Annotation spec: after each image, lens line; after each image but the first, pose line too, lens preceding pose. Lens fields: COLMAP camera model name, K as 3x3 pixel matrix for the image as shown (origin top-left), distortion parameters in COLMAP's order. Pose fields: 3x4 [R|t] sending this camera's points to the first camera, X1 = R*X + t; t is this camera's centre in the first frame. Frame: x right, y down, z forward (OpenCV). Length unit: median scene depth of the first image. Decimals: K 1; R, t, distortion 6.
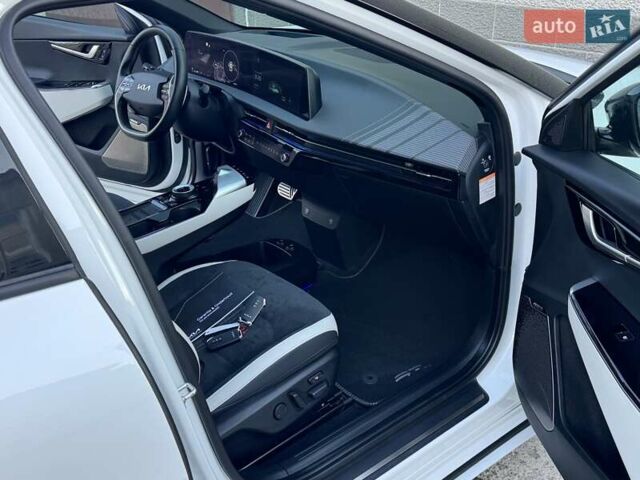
lens RADIAL K [[819.1, 0, 320.0], [0, 819.1, 240.0], [0, 0, 1]] dist [0.087272, -0.083365]
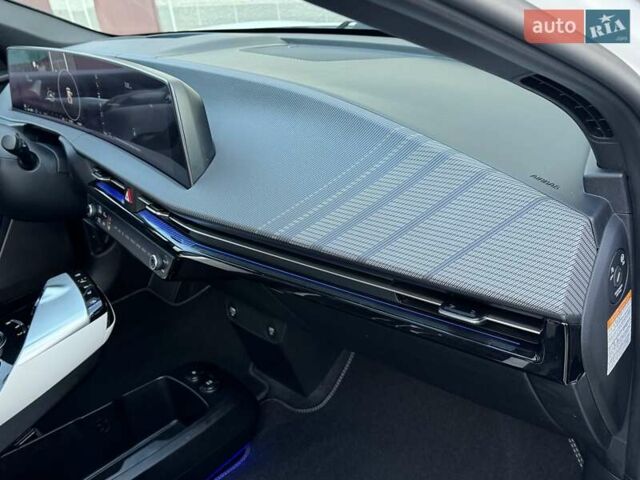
lens RADIAL K [[819.1, 0, 320.0], [0, 819.1, 240.0], [0, 0, 1]] dist [0.087272, -0.083365]
pose [[0.993205, -0.107664, 0.044179, 0.038432], [0.108592, 0.993902, -0.019168, -0.096922], [-0.041845, 0.023836, 0.998840, 0.506078]]
